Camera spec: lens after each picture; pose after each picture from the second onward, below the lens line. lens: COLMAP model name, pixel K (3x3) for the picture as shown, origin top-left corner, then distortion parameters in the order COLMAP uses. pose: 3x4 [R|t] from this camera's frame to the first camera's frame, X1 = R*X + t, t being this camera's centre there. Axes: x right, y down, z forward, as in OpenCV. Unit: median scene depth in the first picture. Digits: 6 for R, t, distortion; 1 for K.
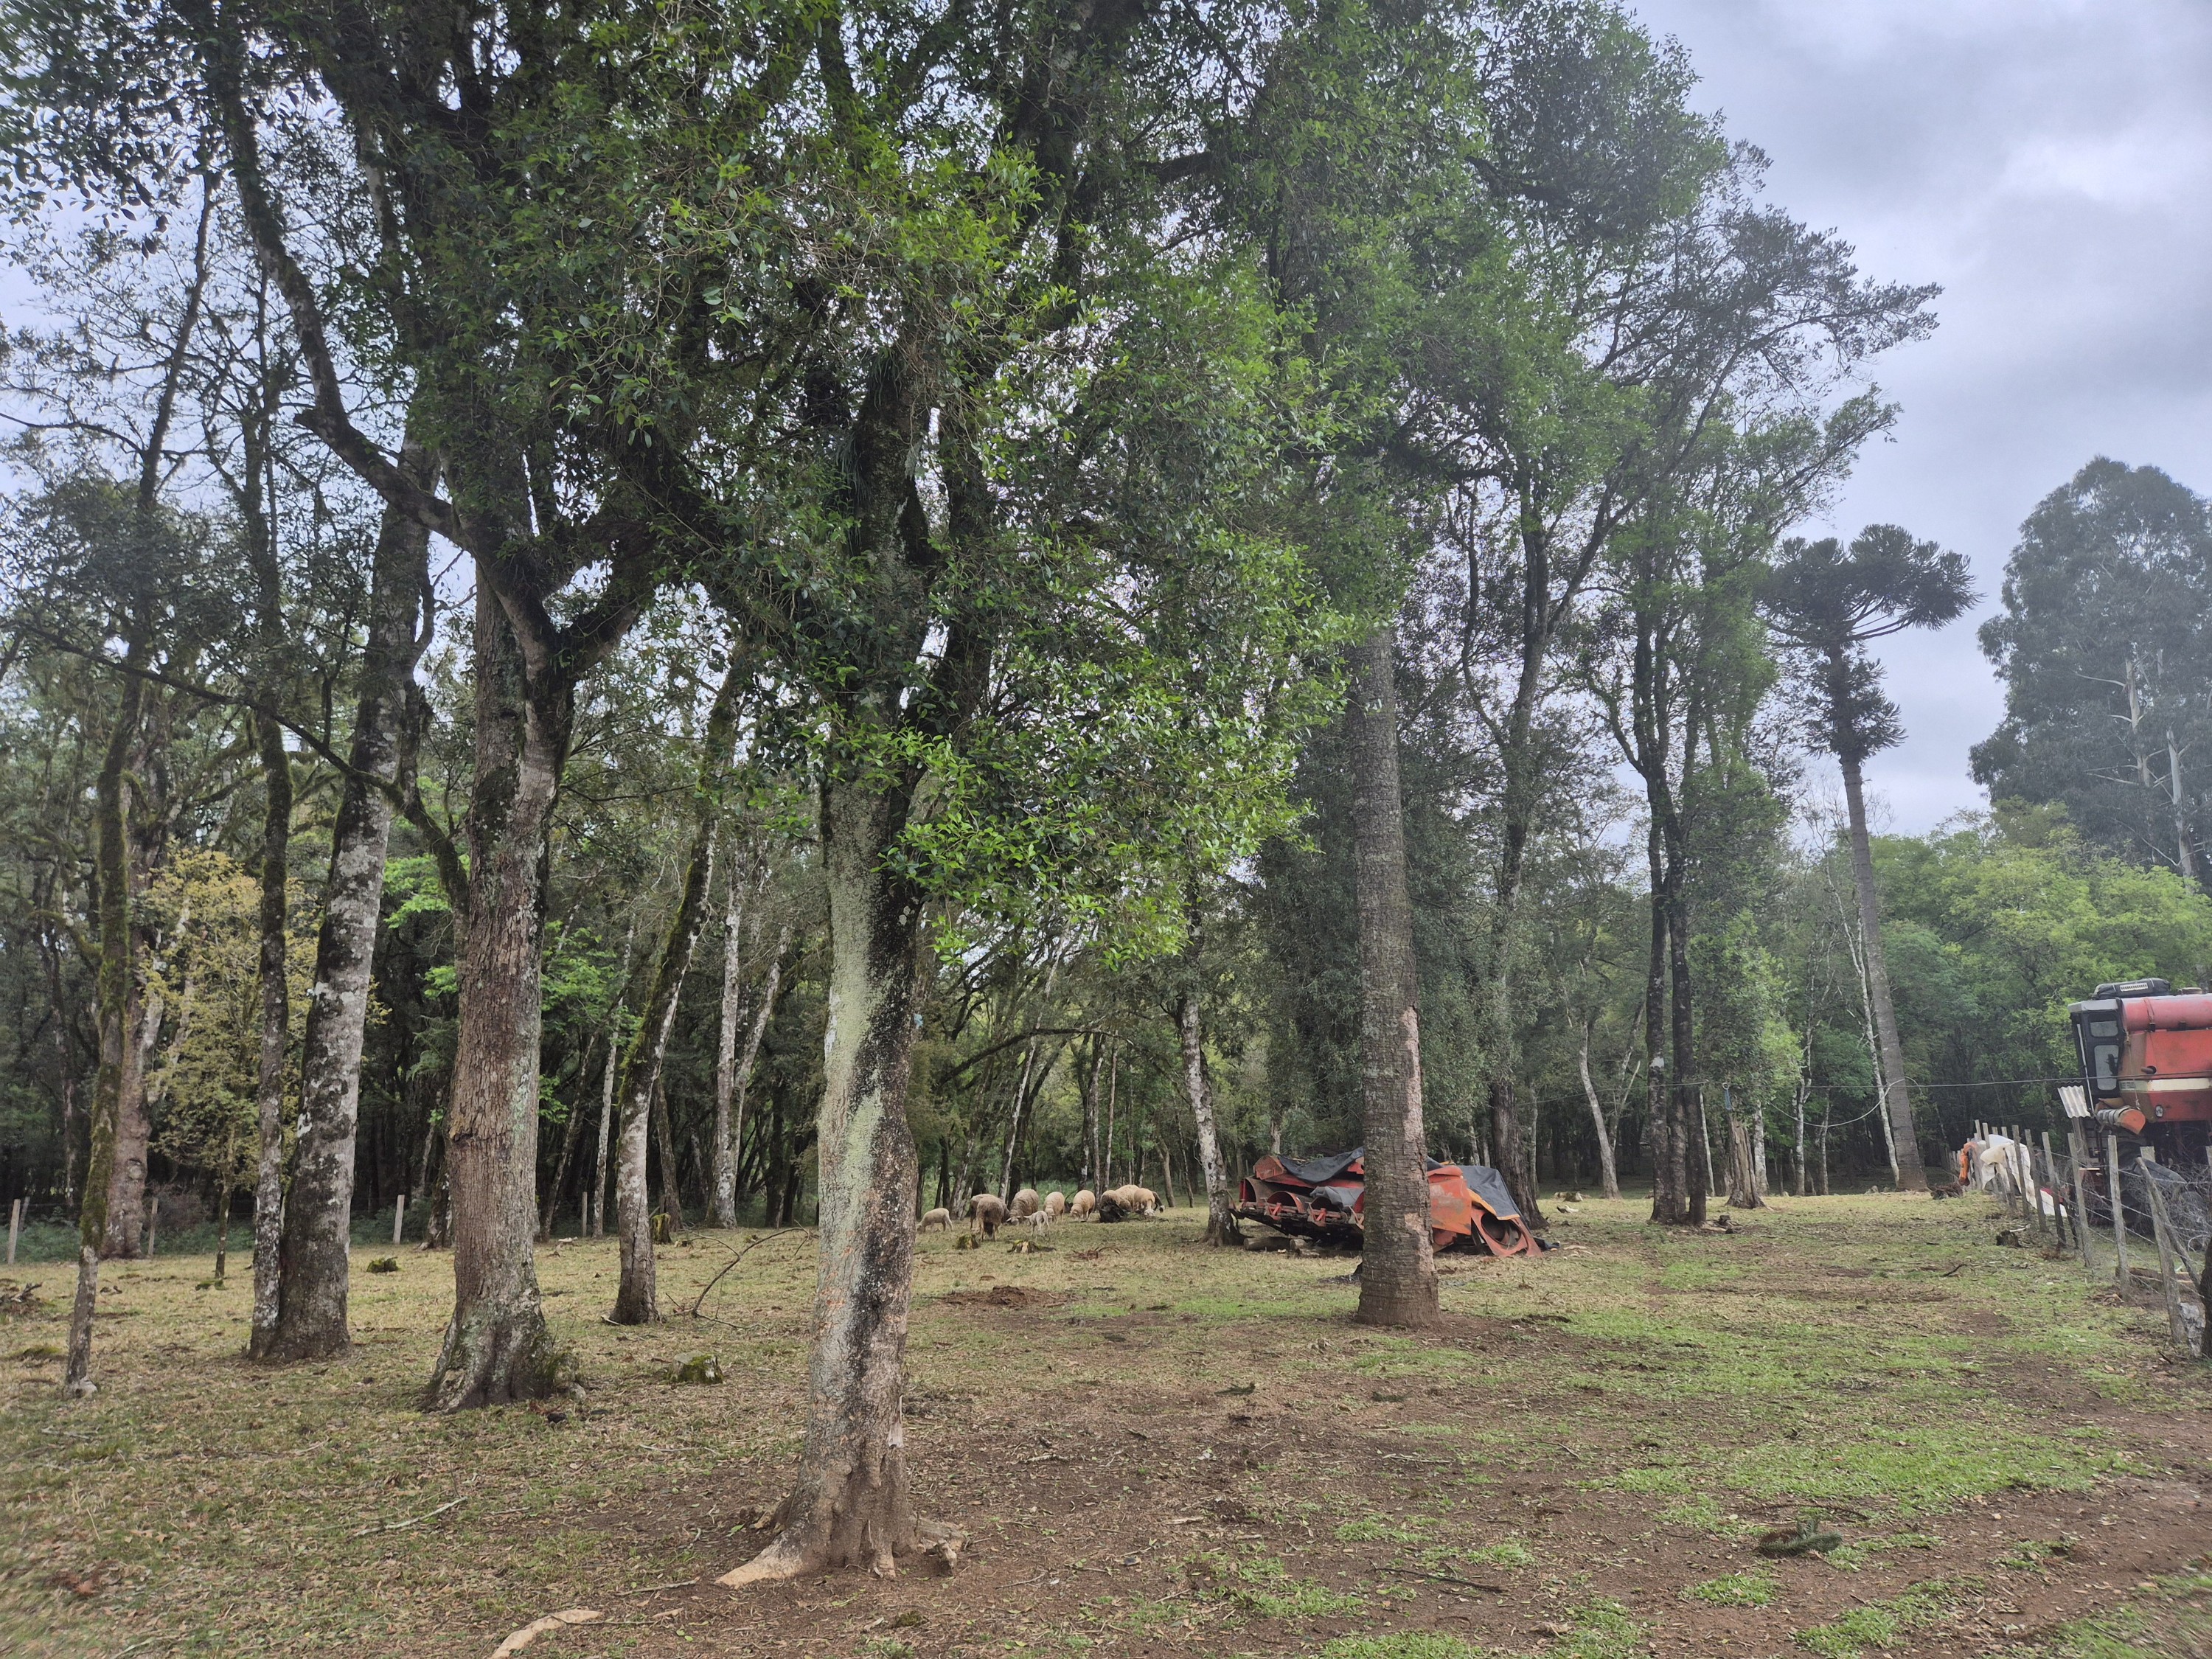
lens RADIAL K [[1528.8, 0, 1105.5], [0, 1528.8, 817.3], [0, 0, 1]] dist [0.071821, -0.075308]
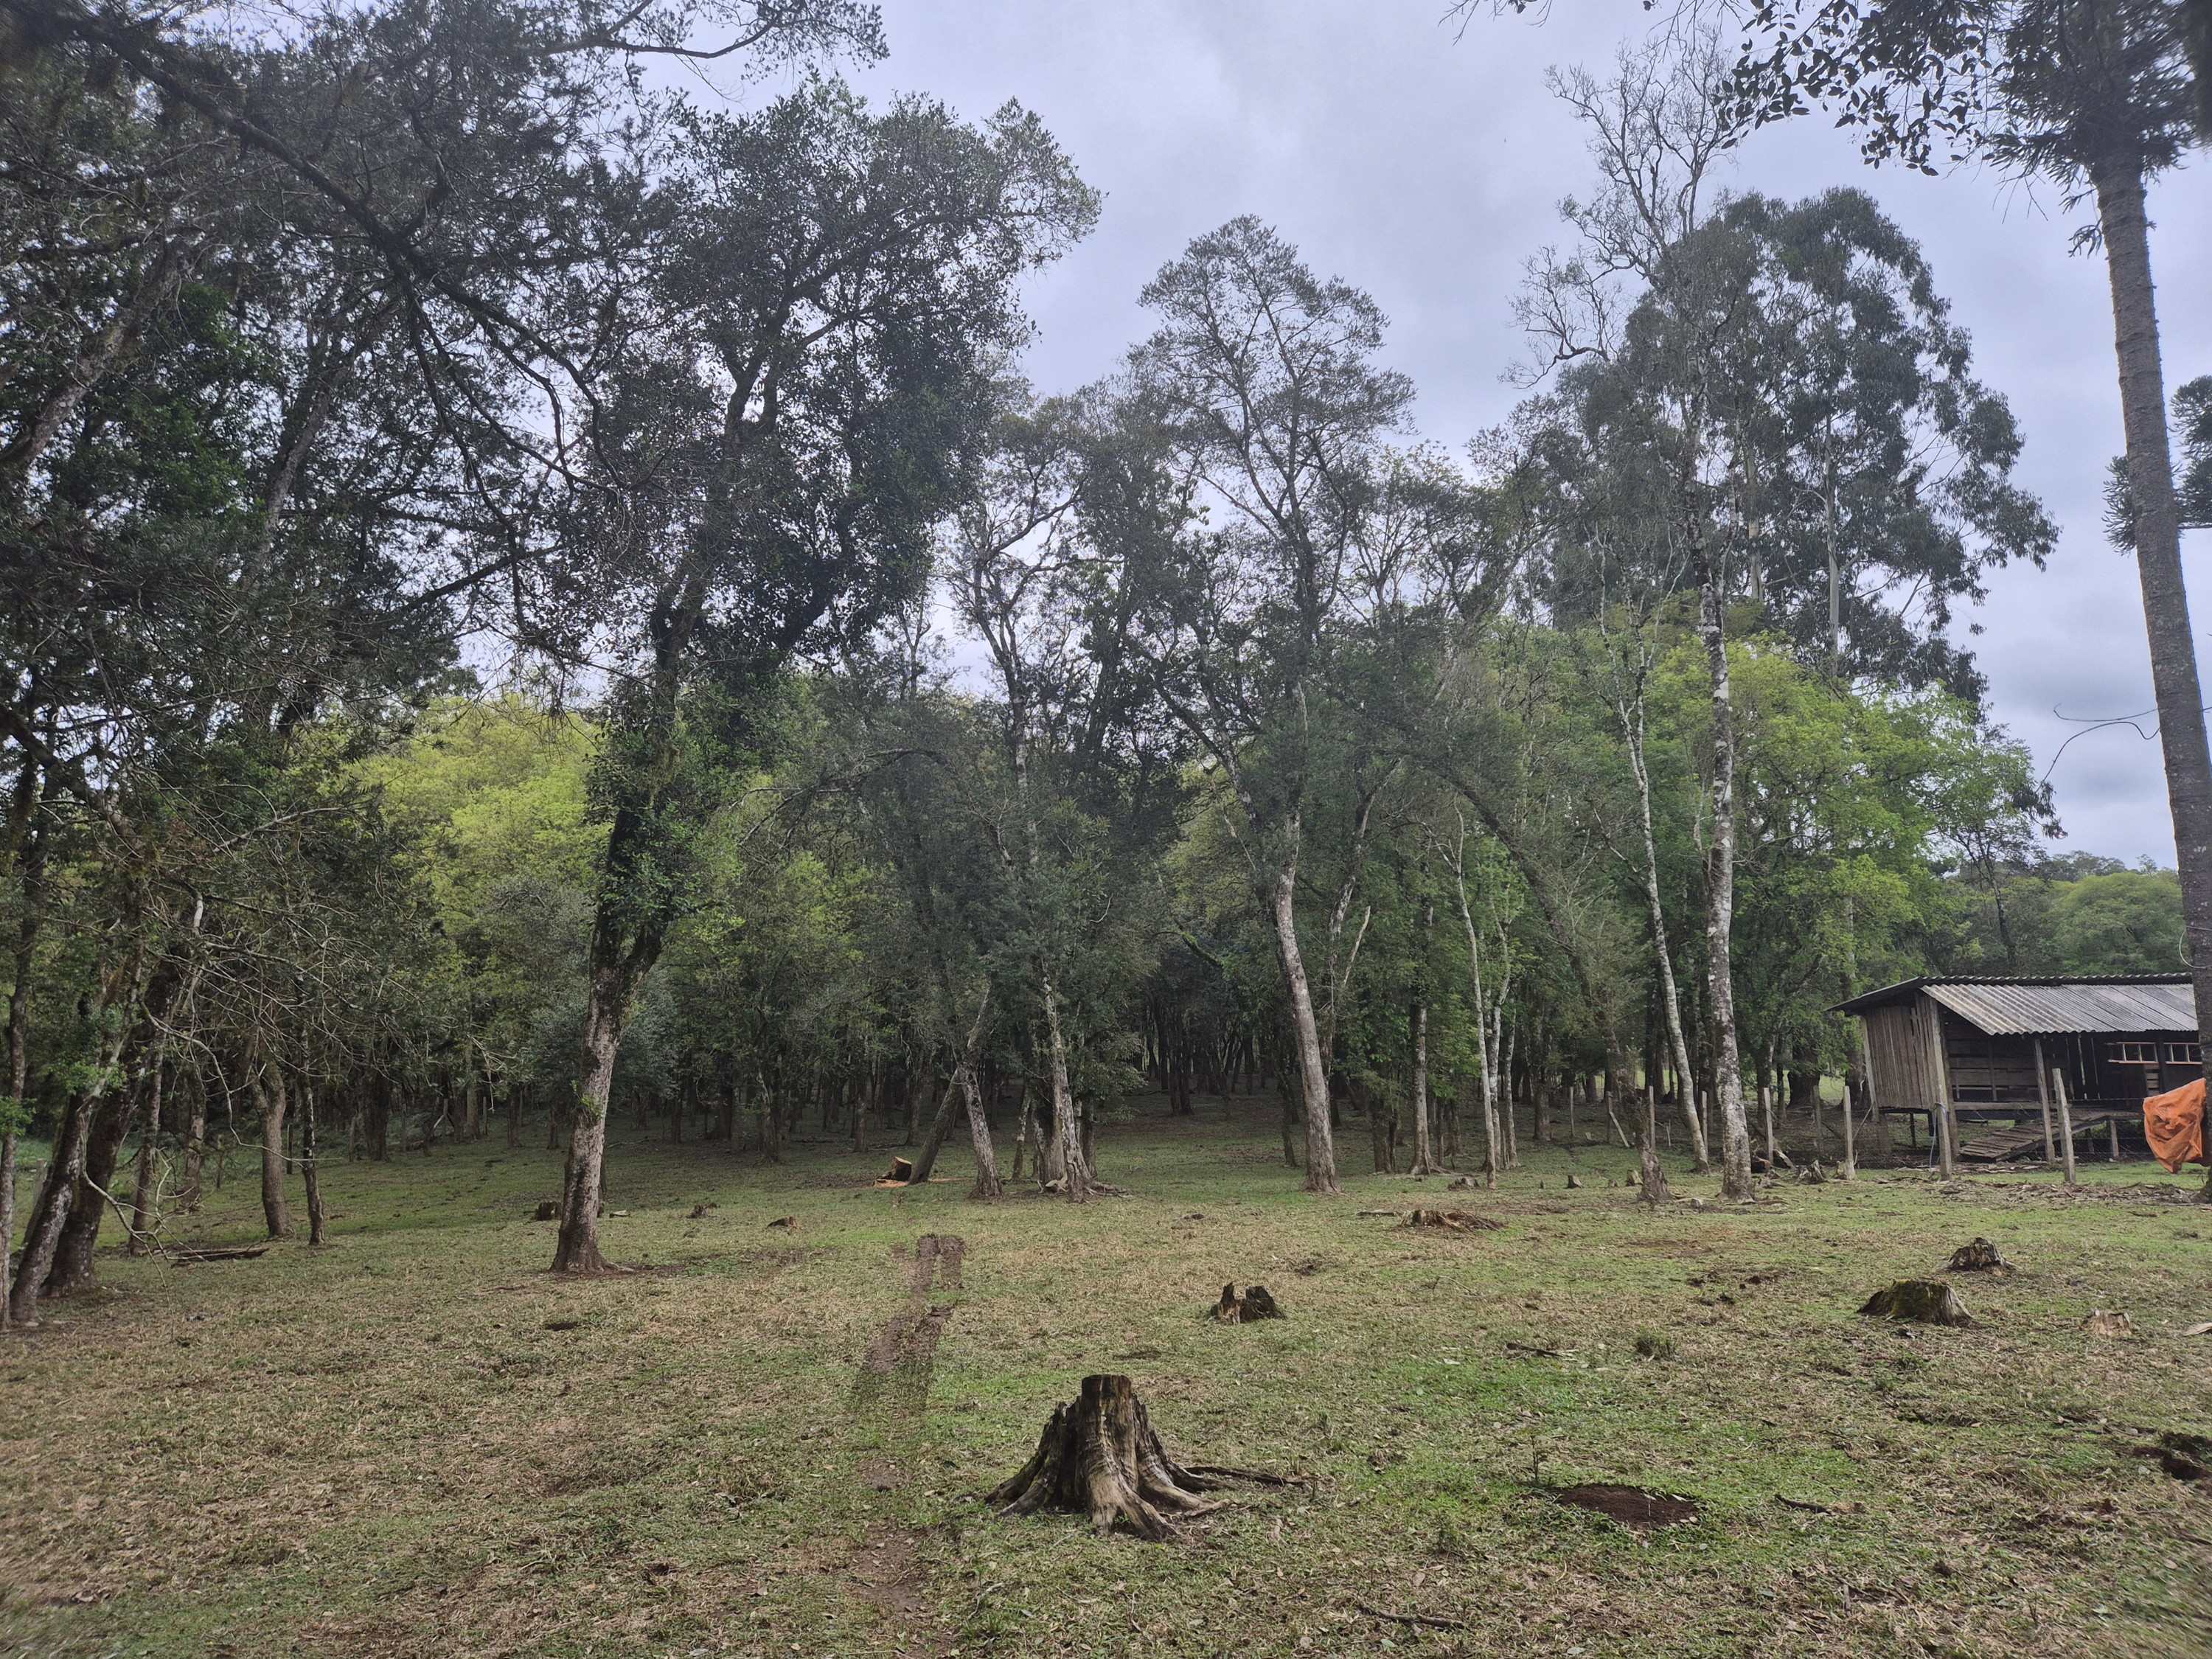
lens RADIAL K [[1528.8, 0, 1105.5], [0, 1528.8, 817.3], [0, 0, 1]] dist [0.071821, -0.075308]
pose [[0.891828, 0.082584, 0.444772, 0.071388], [-0.104202, 0.994259, 0.024328, 0.173788], [-0.440209, -0.068043, 0.895313, 0.826042]]
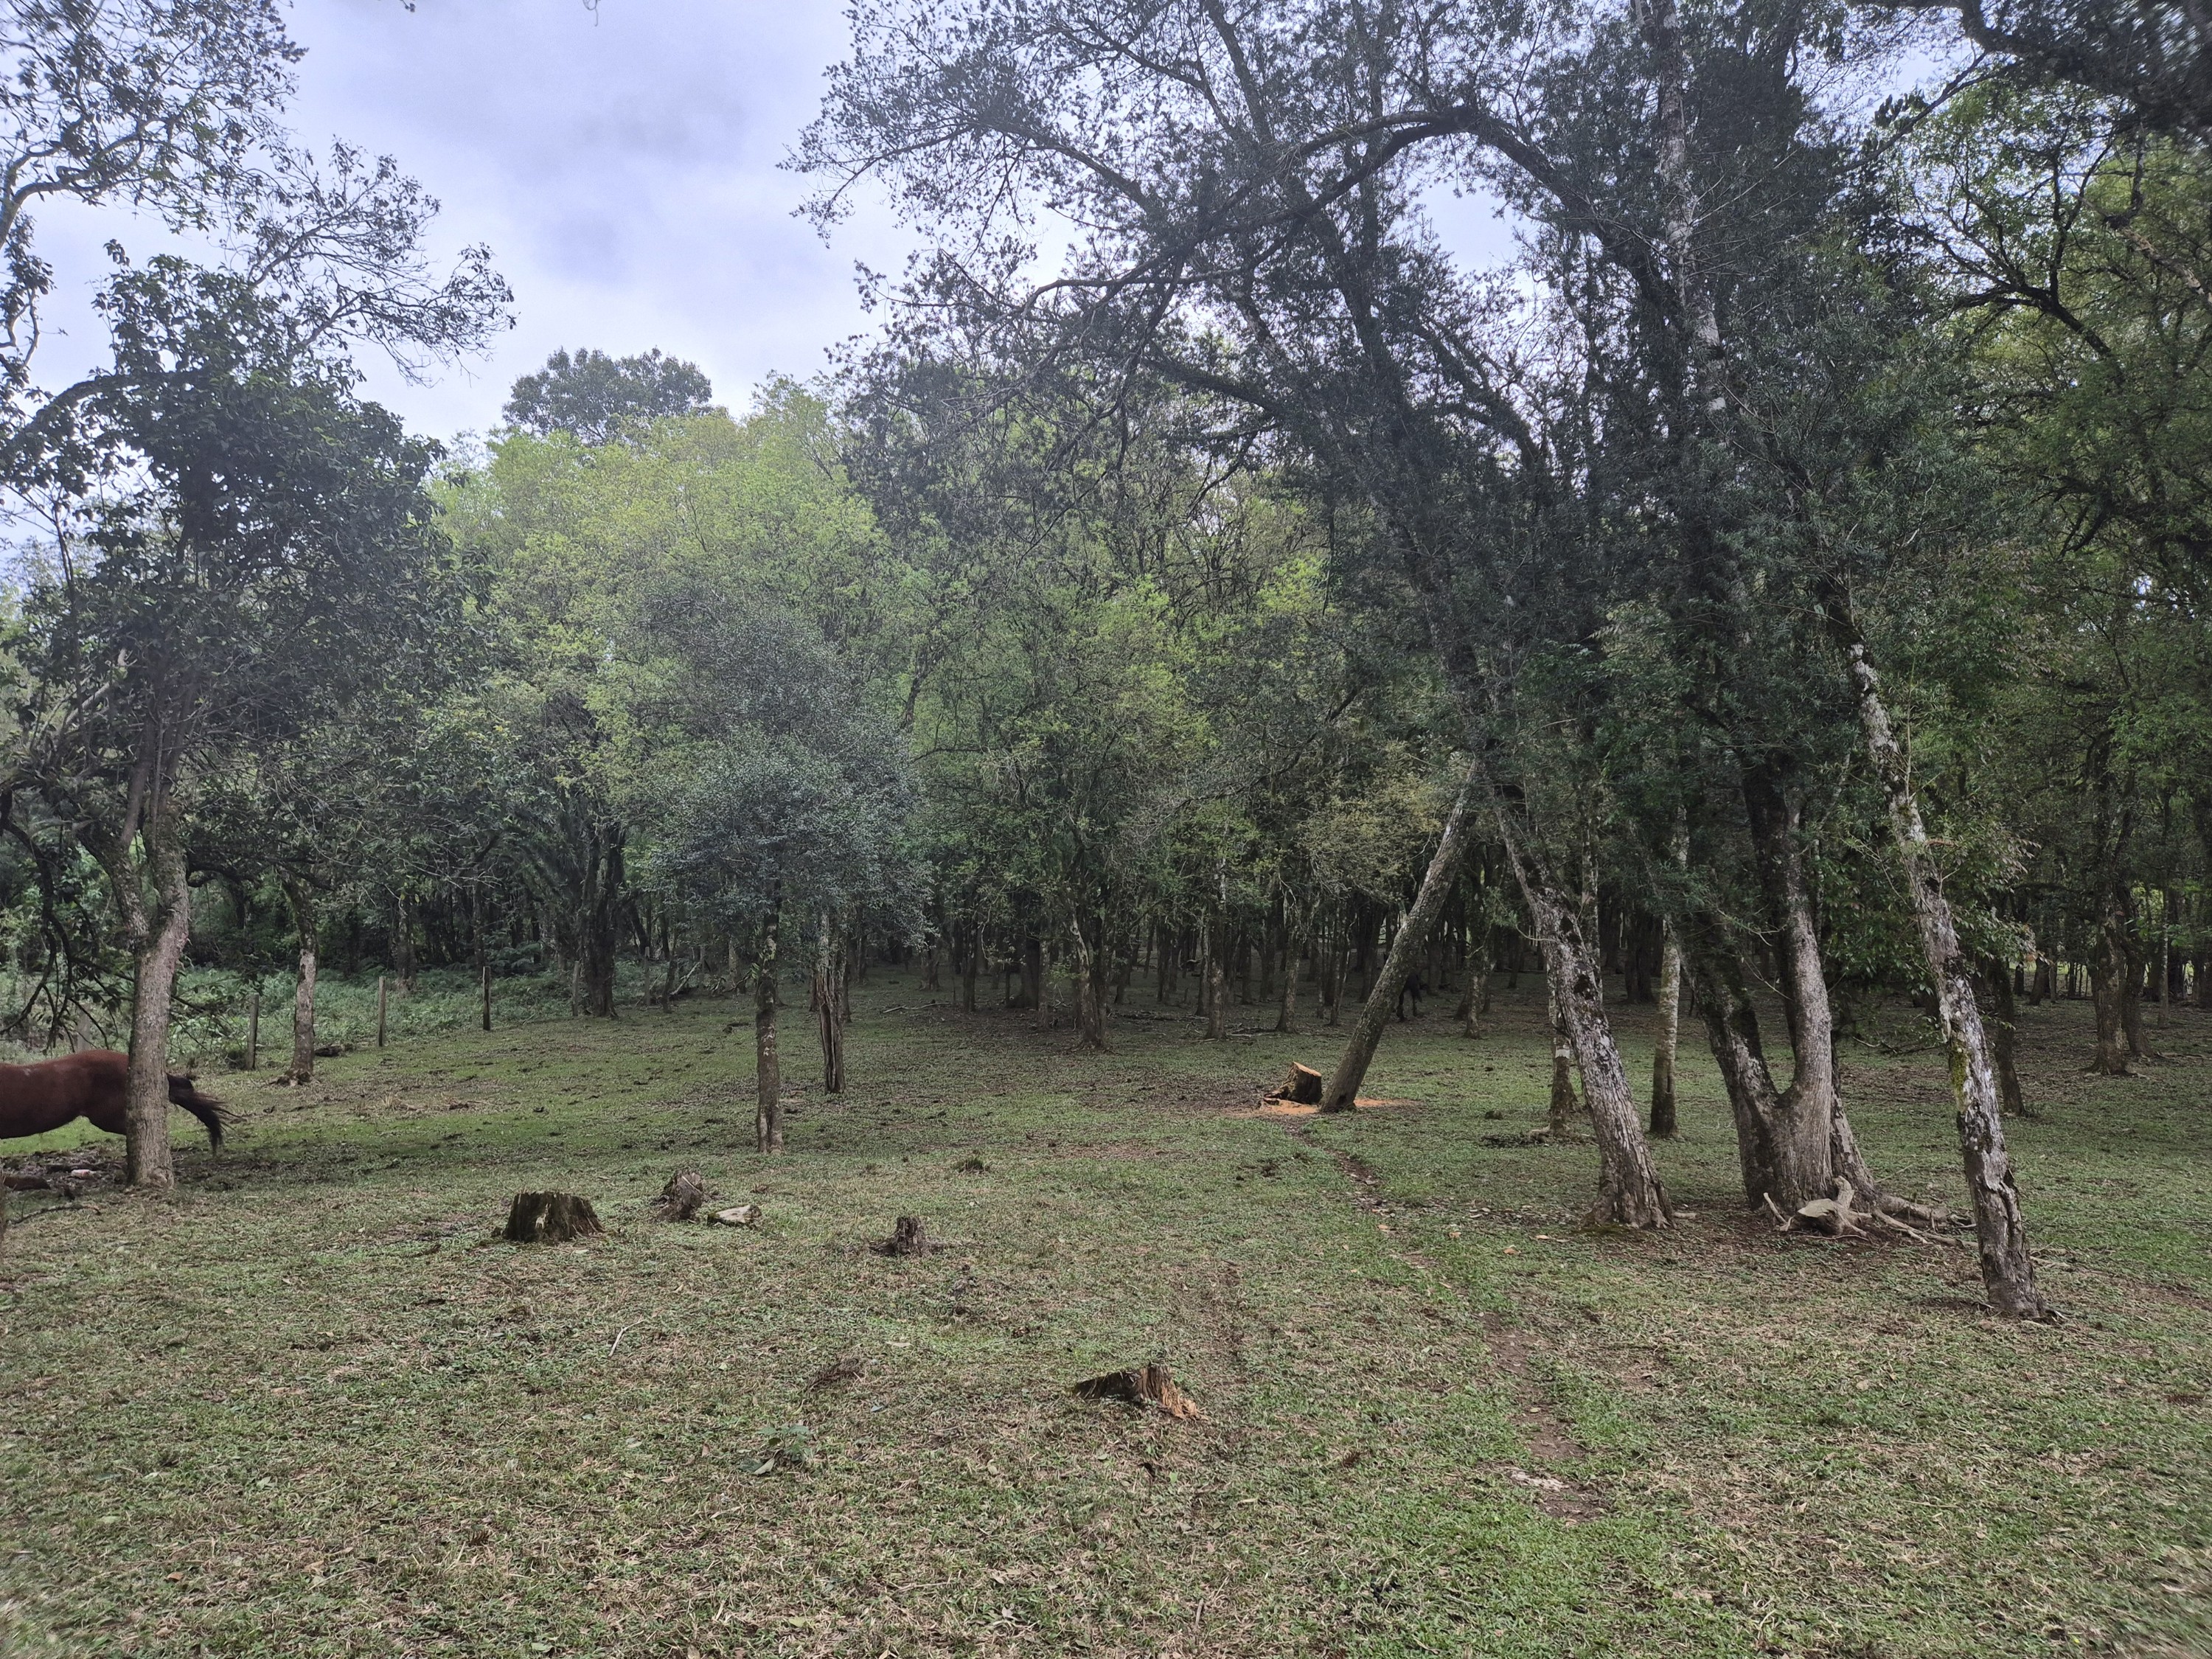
lens RADIAL K [[1528.8, 0, 1105.5], [0, 1528.8, 817.3], [0, 0, 1]] dist [0.071821, -0.075308]
pose [[0.963869, 0.061007, 0.259298, 0.181155], [-0.097088, 0.986920, 0.128700, 0.268096], [-0.248054, -0.149225, 0.957184, 1.225195]]
